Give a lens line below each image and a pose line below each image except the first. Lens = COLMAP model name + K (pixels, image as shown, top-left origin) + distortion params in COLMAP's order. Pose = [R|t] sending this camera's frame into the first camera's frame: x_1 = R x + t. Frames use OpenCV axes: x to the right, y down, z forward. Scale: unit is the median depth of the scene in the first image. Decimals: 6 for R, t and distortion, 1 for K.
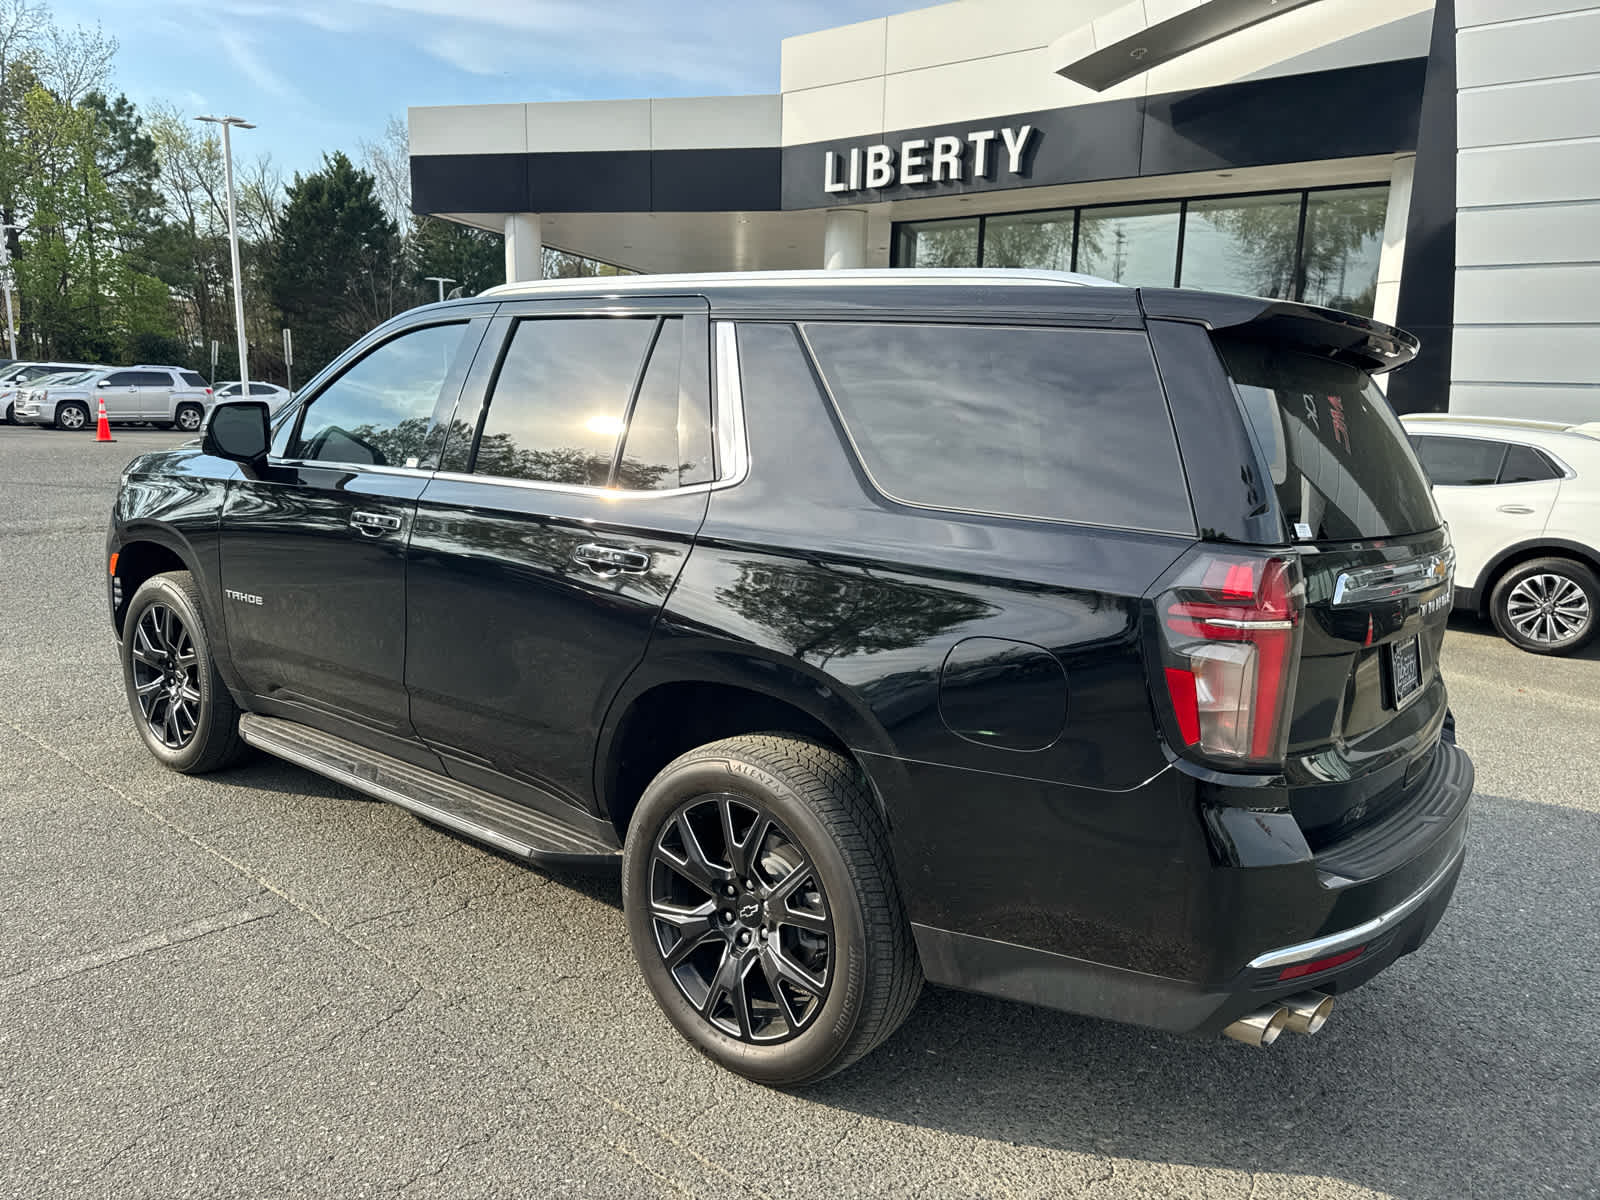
lens RADIAL K [[1144.6, 0, 805.2], [0, 1144.6, 603.1], [0, 0, 1]] dist [0.037947, -0.037844]
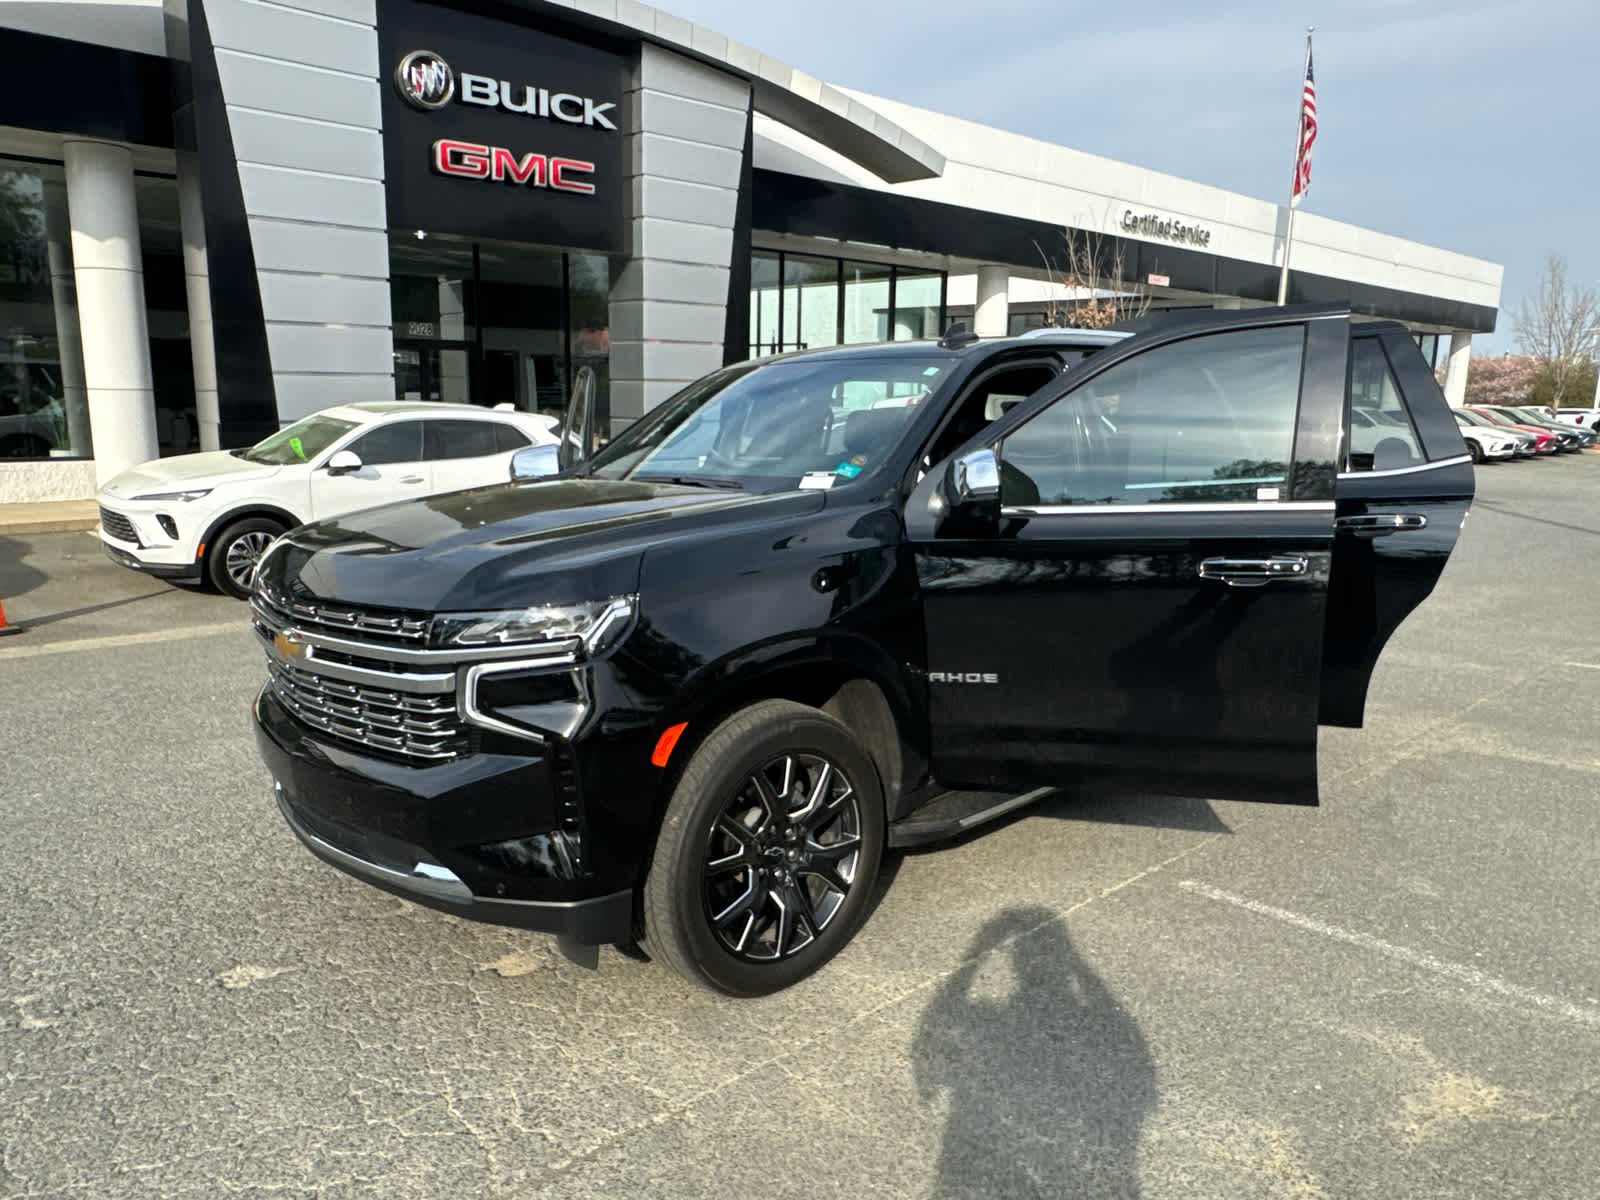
lens RADIAL K [[1135.6, 0, 800.0], [0, 1135.6, 600.0], [0, 0, 1]] dist [-0.019961, 0.024749]
pose [[0.132872, -0.206011, 0.969487, -0.343219], [0.176506, 0.967442, 0.181386, -0.060898], [-0.975290, 0.147019, 0.164908, 0.249082]]
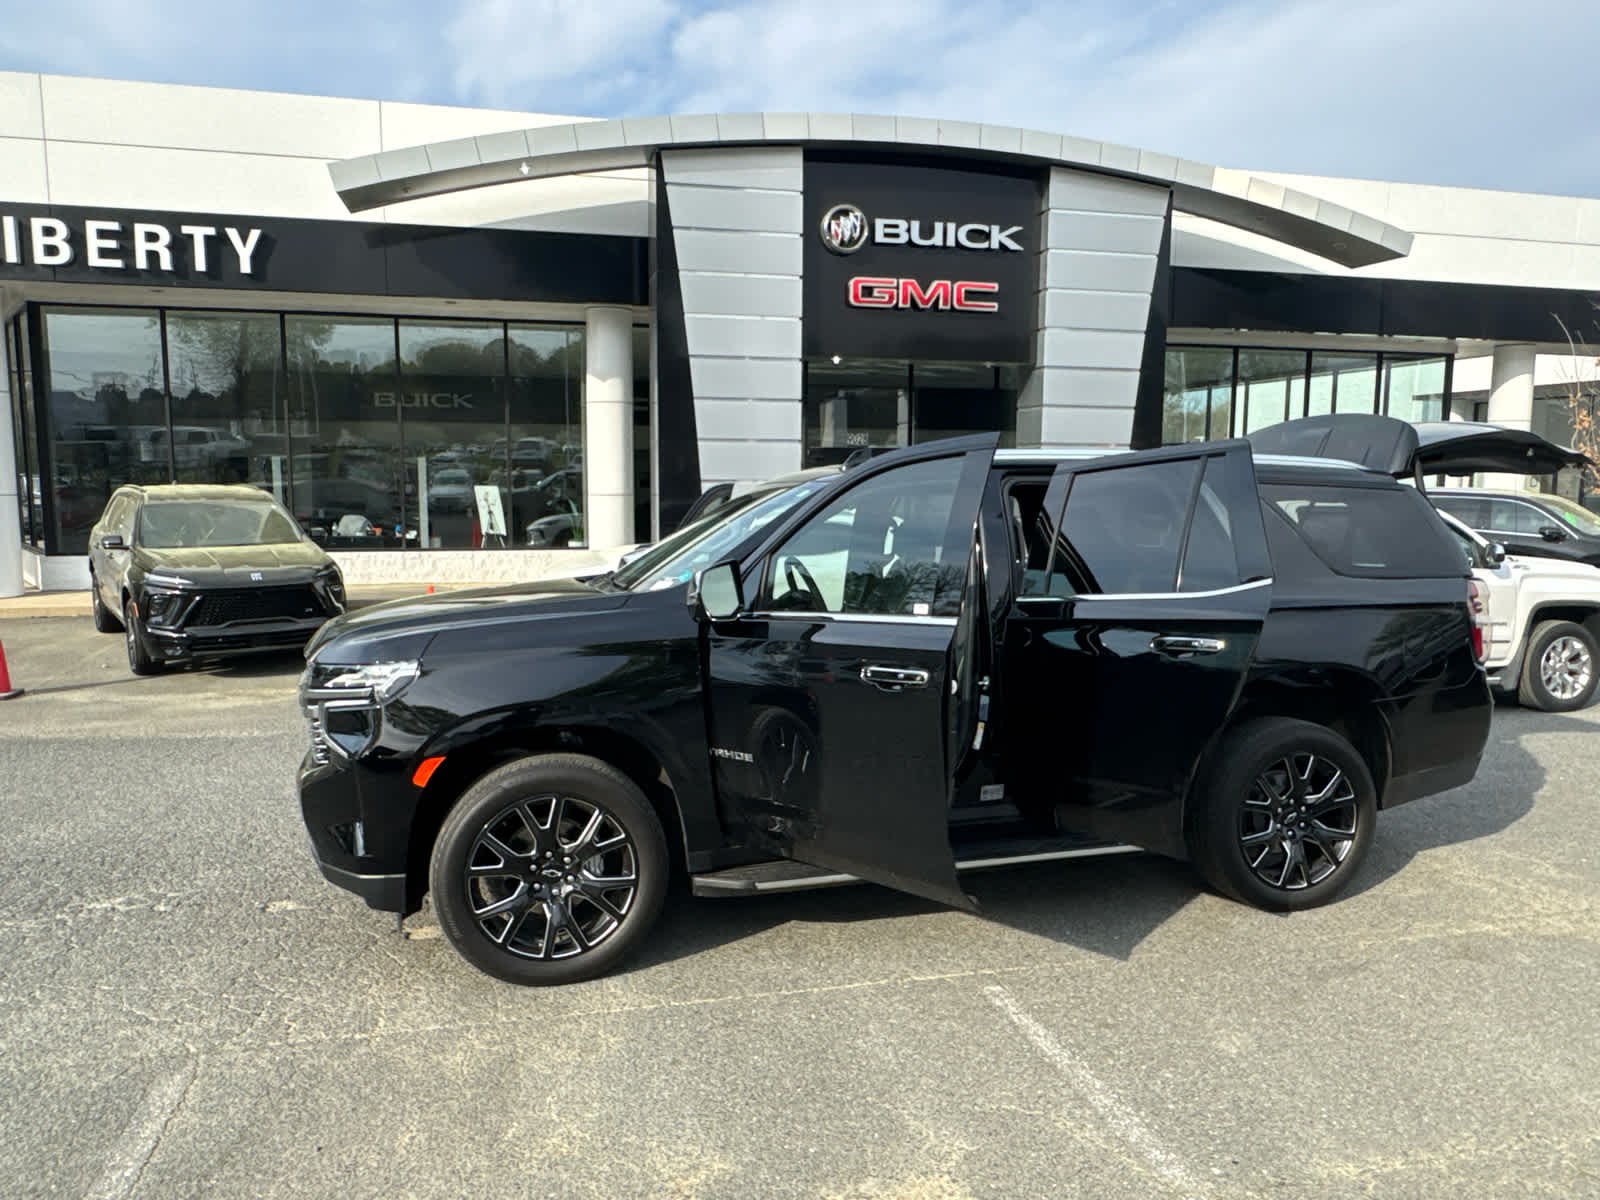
lens RADIAL K [[1135.6, 0, 800.0], [0, 1135.6, 600.0], [0, 0, 1]] dist [-0.019961, 0.024749]
pose [[0.590252, -0.110981, 0.799553, -0.322427], [0.166026, 0.986018, 0.014298, -0.037190], [-0.789961, 0.124307, 0.600425, 0.088255]]
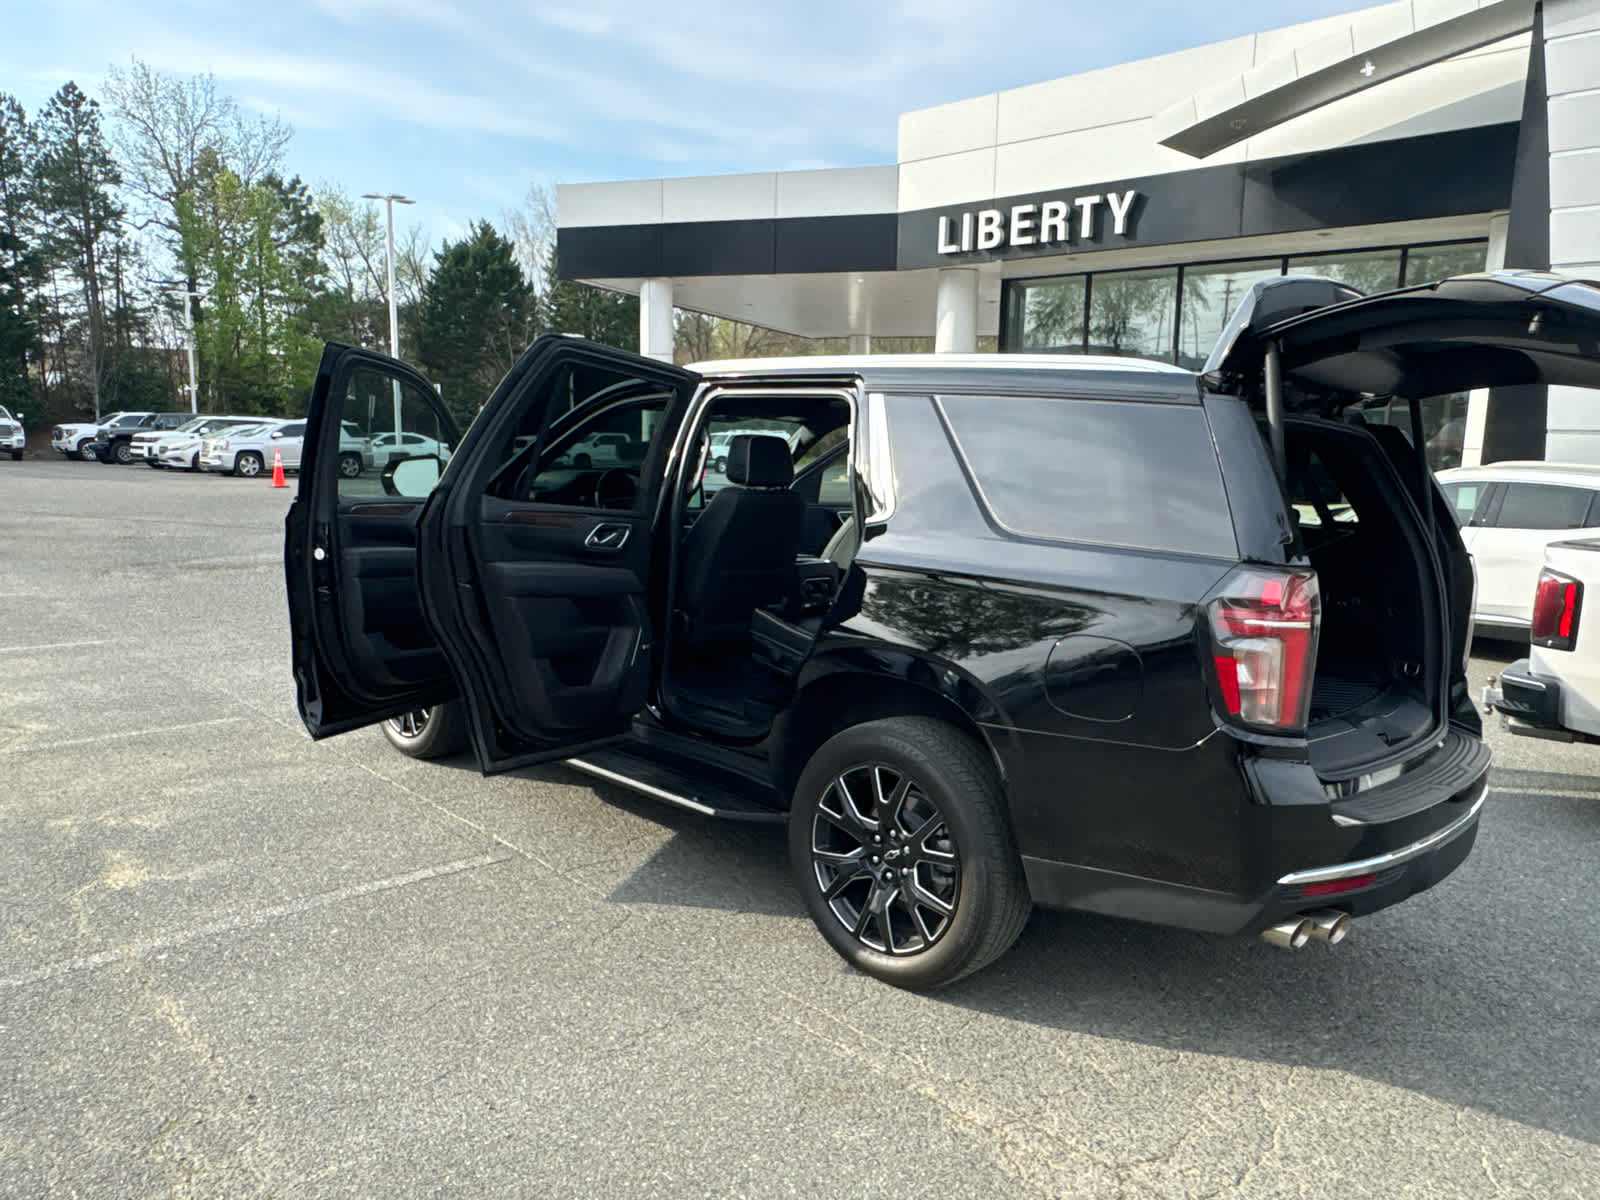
lens RADIAL K [[1135.6, 0, 800.0], [0, 1135.6, 600.0], [0, 0, 1]] dist [-0.019961, 0.024749]
pose [[0.995172, 0.009731, -0.097665, -0.005293], [-0.013589, 0.999150, -0.038914, 0.006378], [0.097203, 0.040054, 0.994458, -0.048230]]
